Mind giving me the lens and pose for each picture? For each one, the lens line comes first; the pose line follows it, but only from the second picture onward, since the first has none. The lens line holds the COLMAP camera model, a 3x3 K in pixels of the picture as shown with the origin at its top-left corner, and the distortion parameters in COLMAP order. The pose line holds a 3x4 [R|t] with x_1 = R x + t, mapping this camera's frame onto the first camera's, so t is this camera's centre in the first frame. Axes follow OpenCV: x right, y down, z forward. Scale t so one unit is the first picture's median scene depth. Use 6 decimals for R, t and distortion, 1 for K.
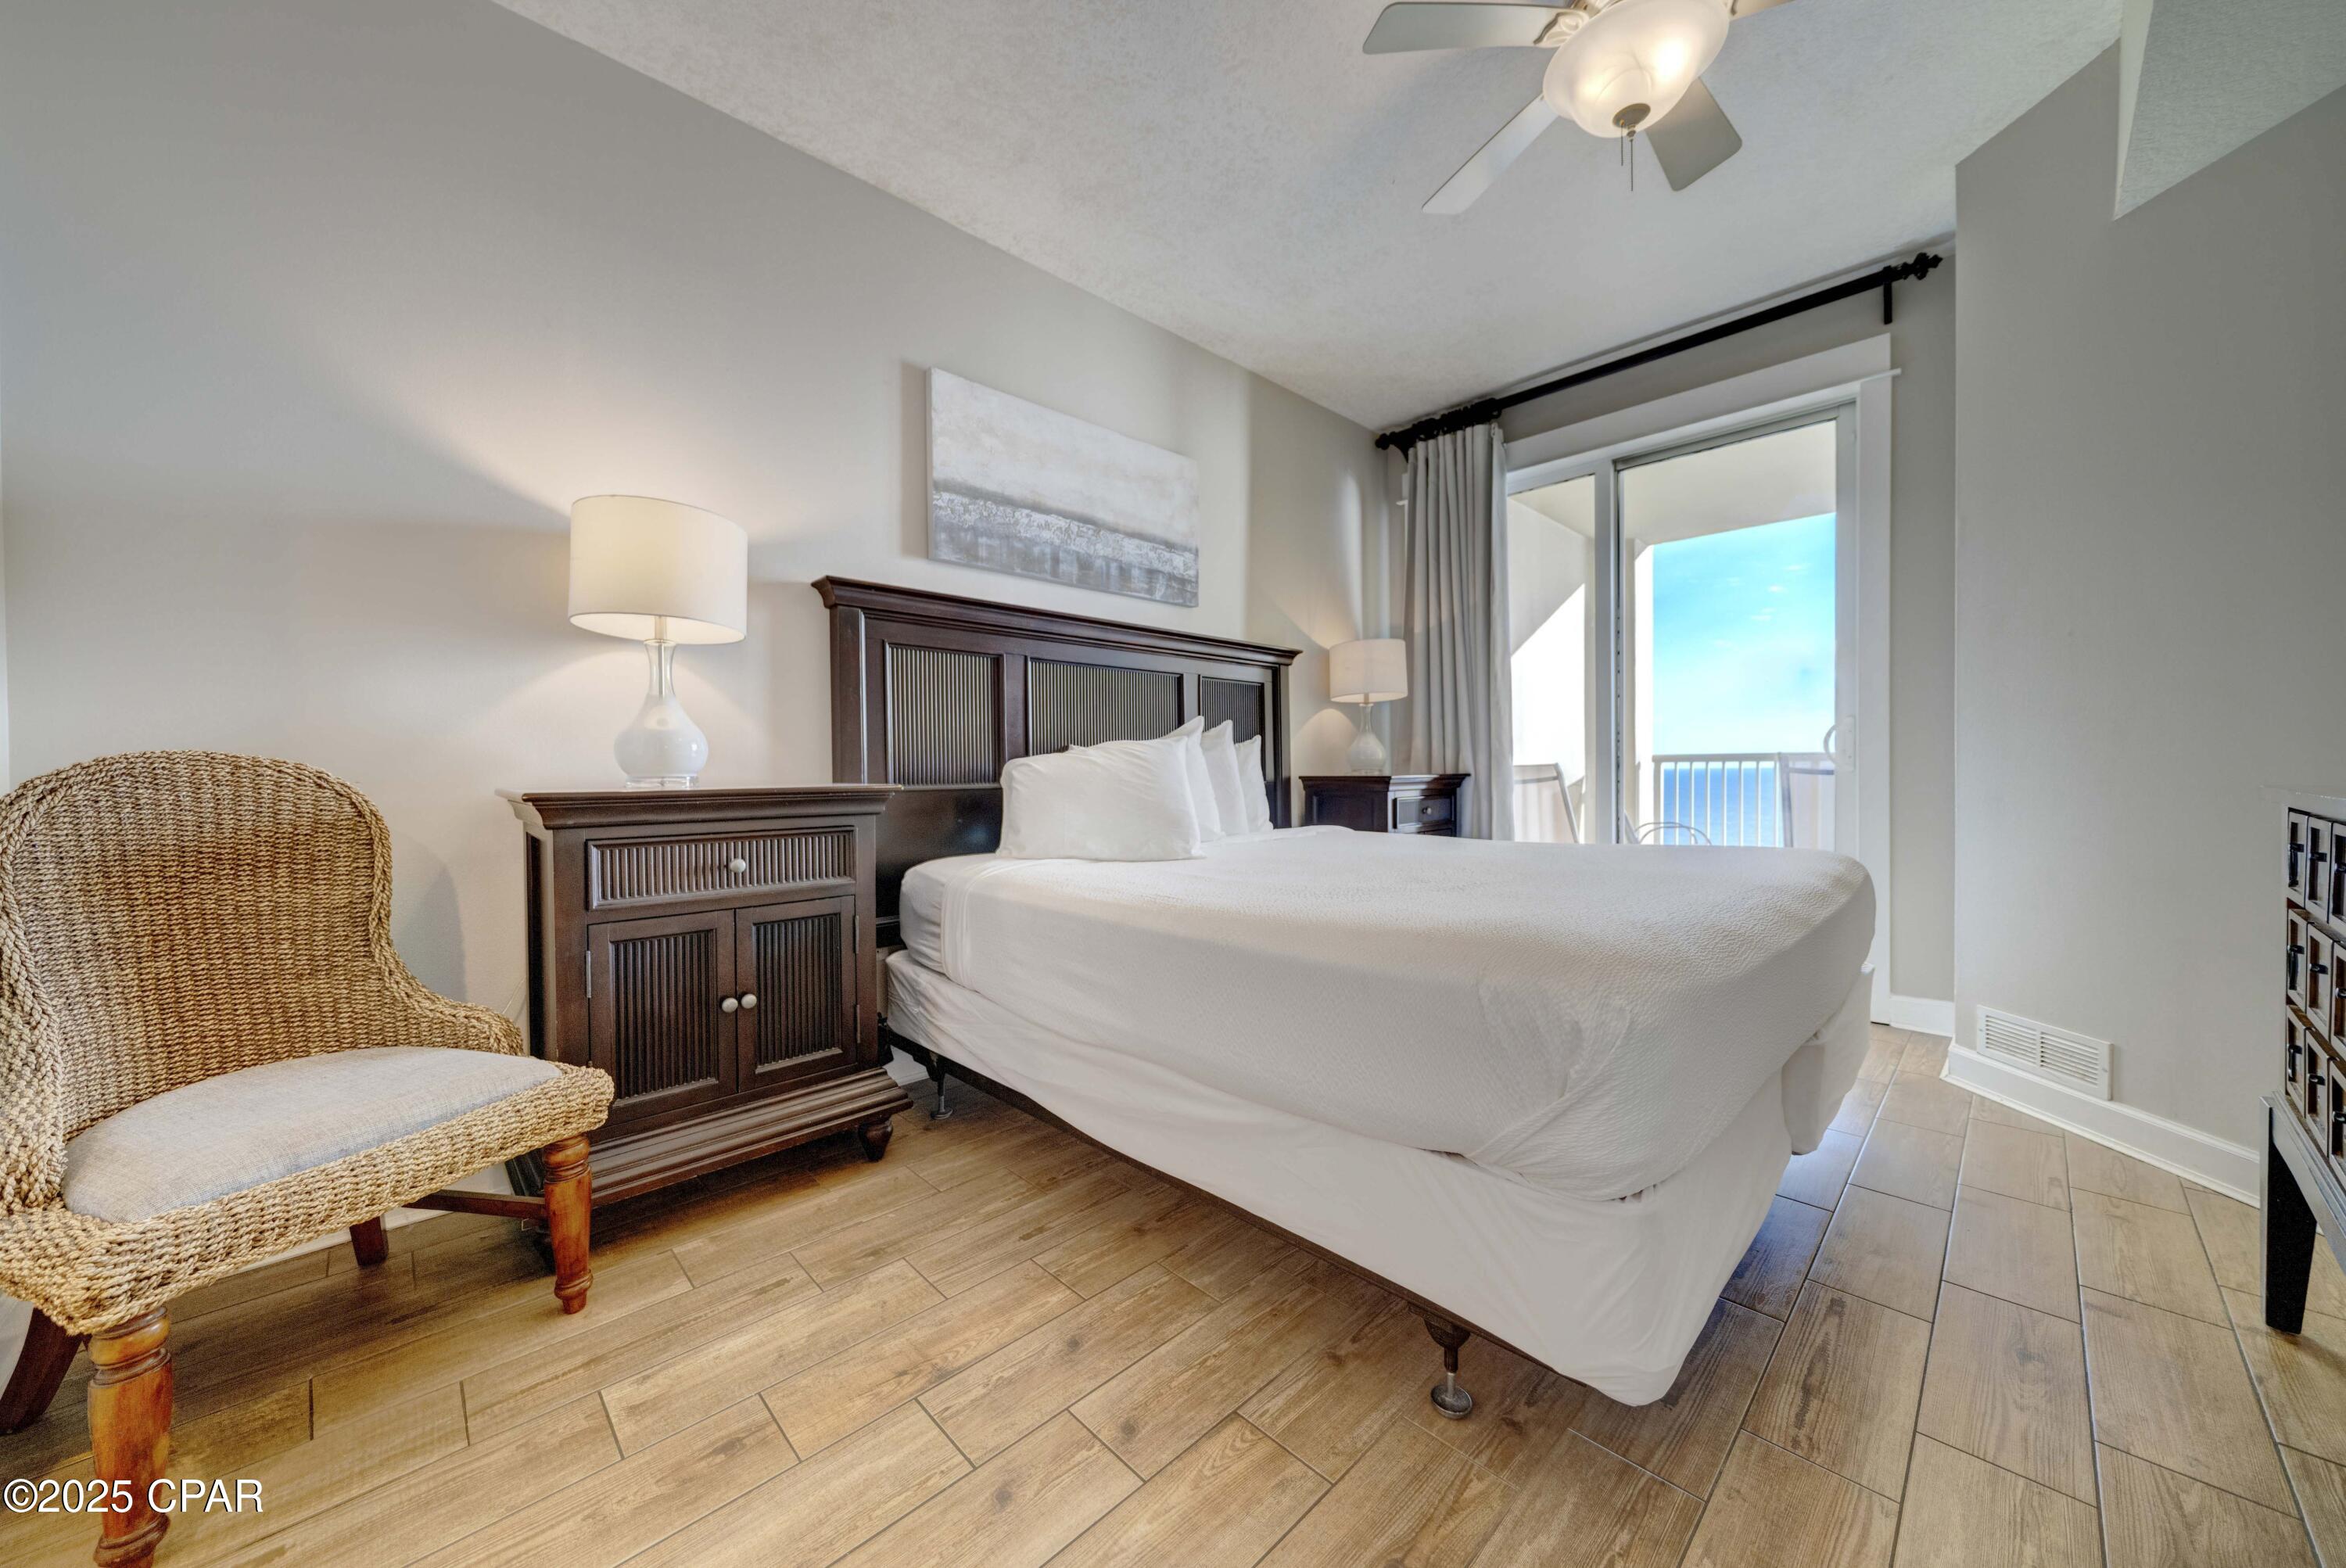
lens RADIAL K [[828.3, 0, 1173.0], [0, 828.3, 784.0], [0, 0, 1]] dist [-0.001575, -0.000358]
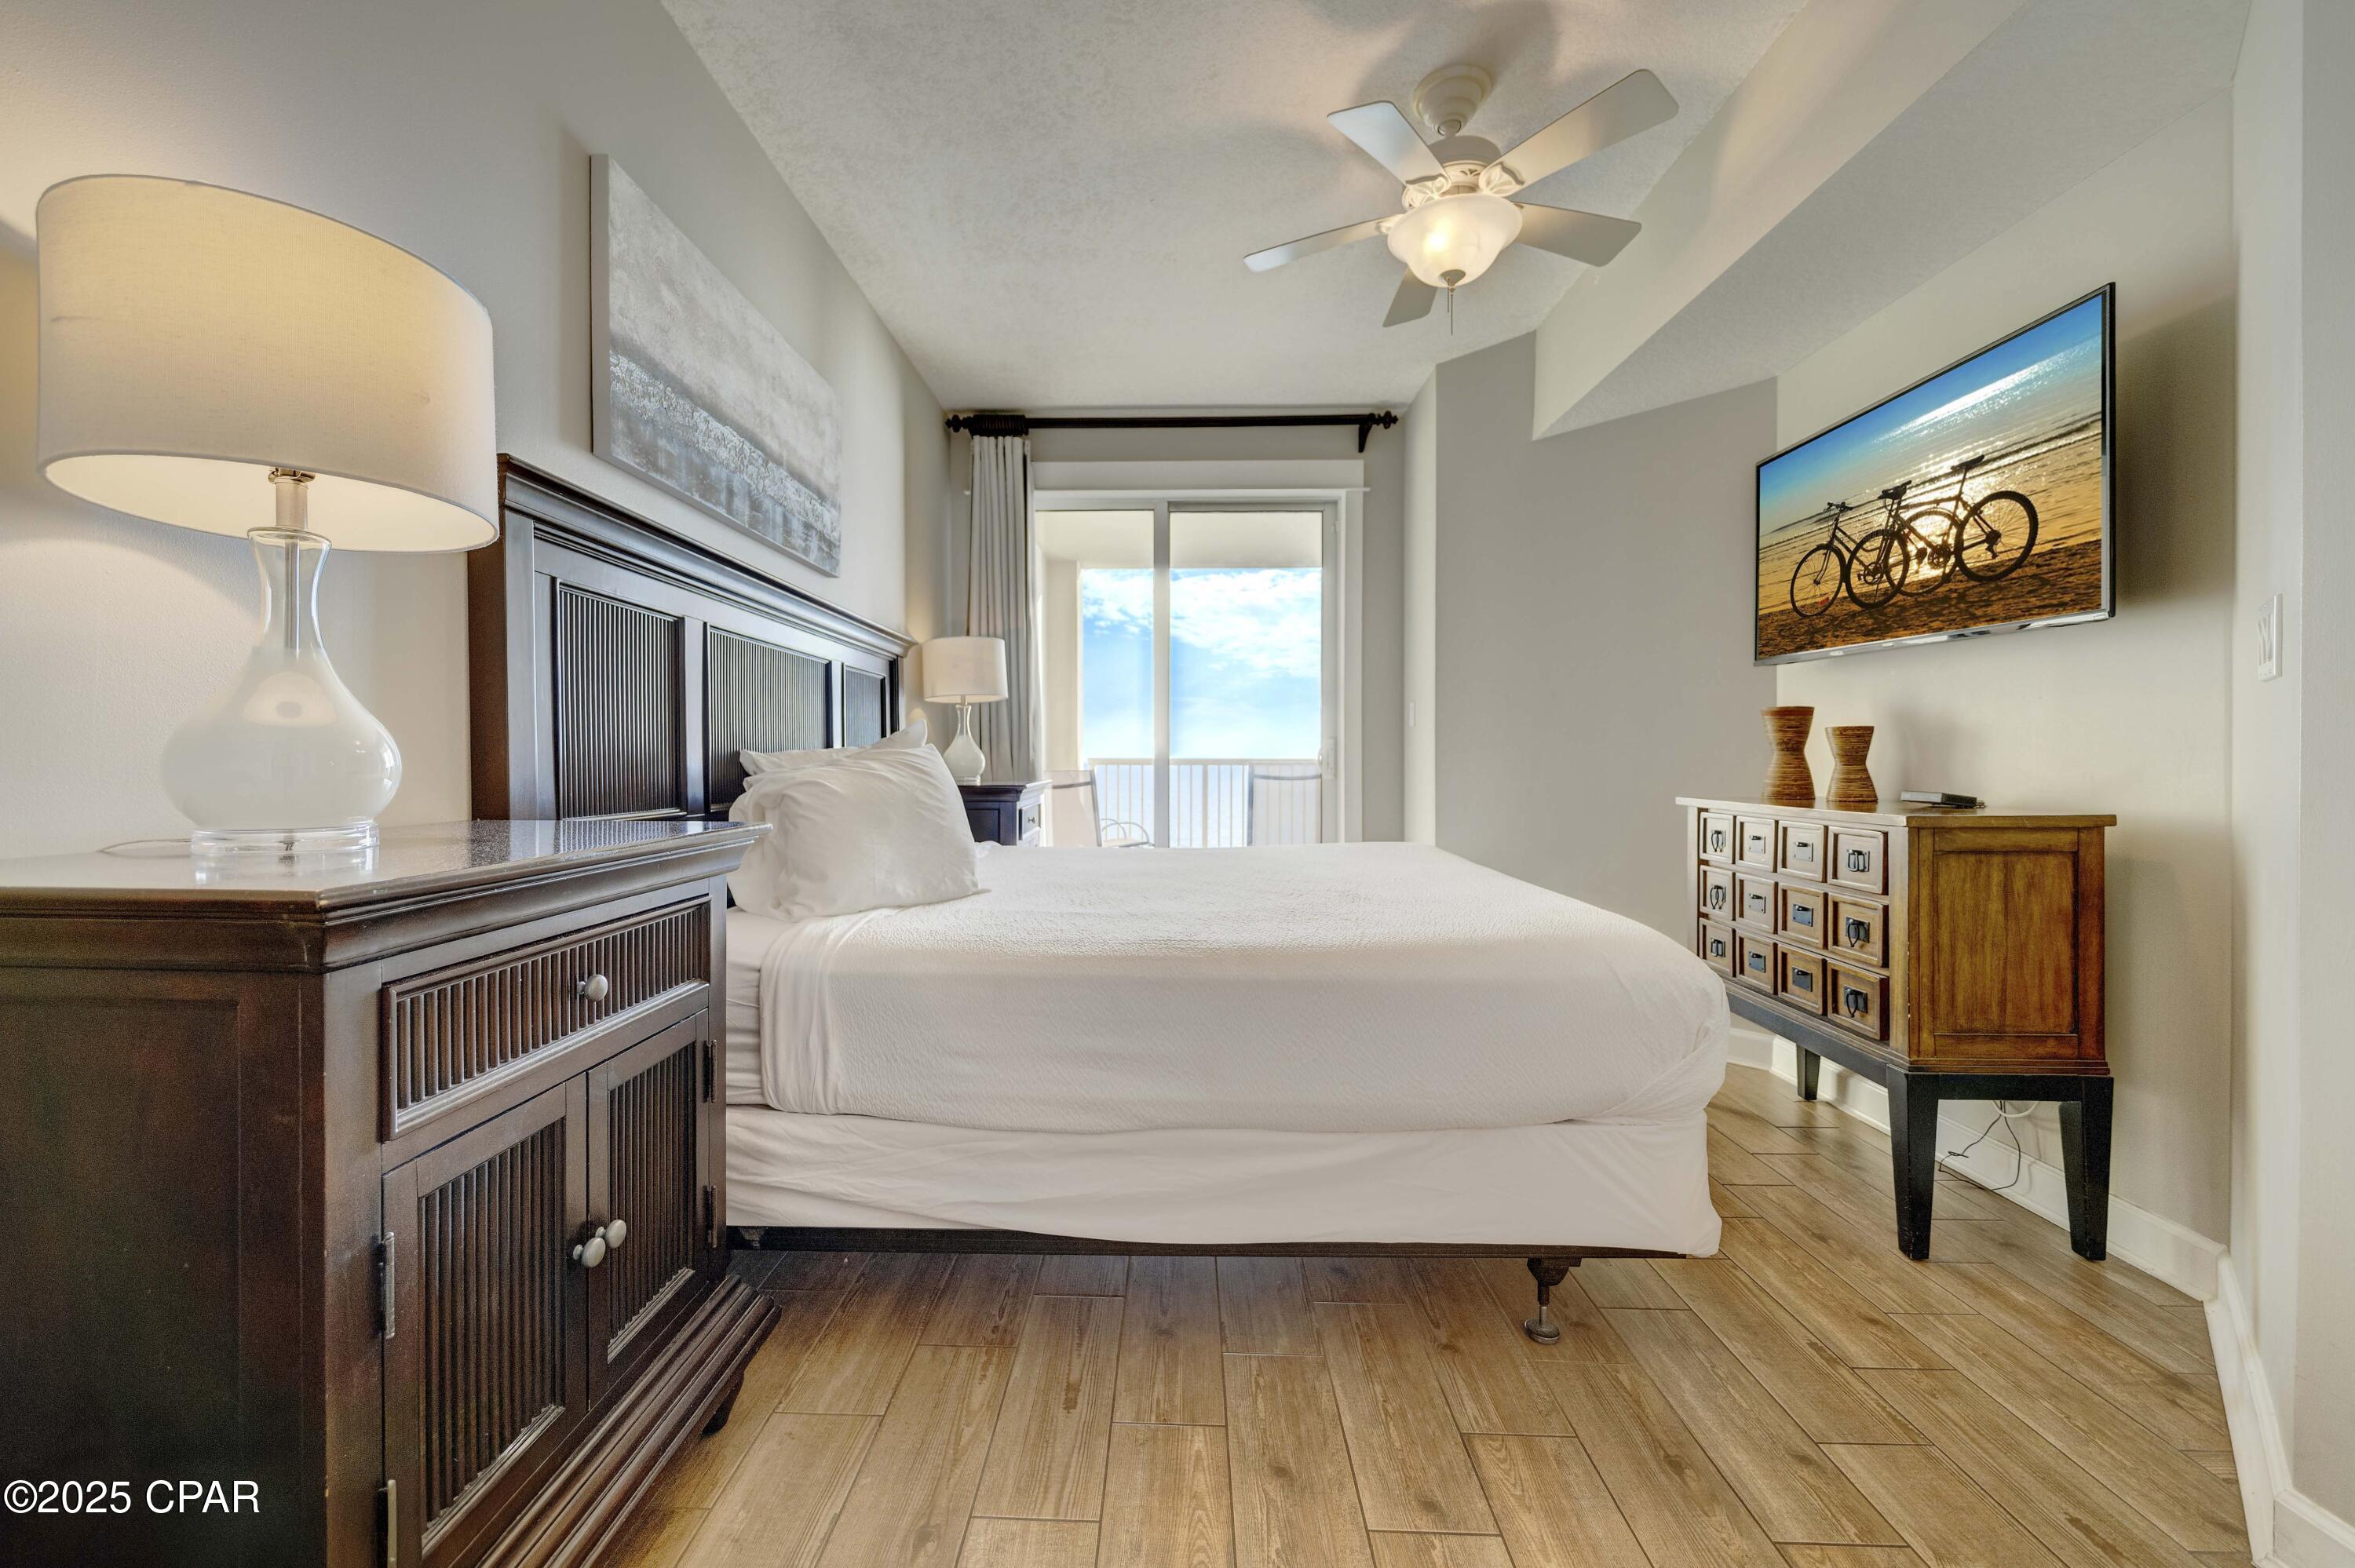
lens RADIAL K [[881.8, 0, 1166.2], [0, 881.8, 768.1], [0, 0, 1]] dist [-0.002393, -0.000233]
pose [[0.714328, 0.003942, 0.699800, -0.447221], [0.004406, 0.999939, -0.010131, -0.025264], [-0.699798, 0.010320, 0.714267, 0.221553]]
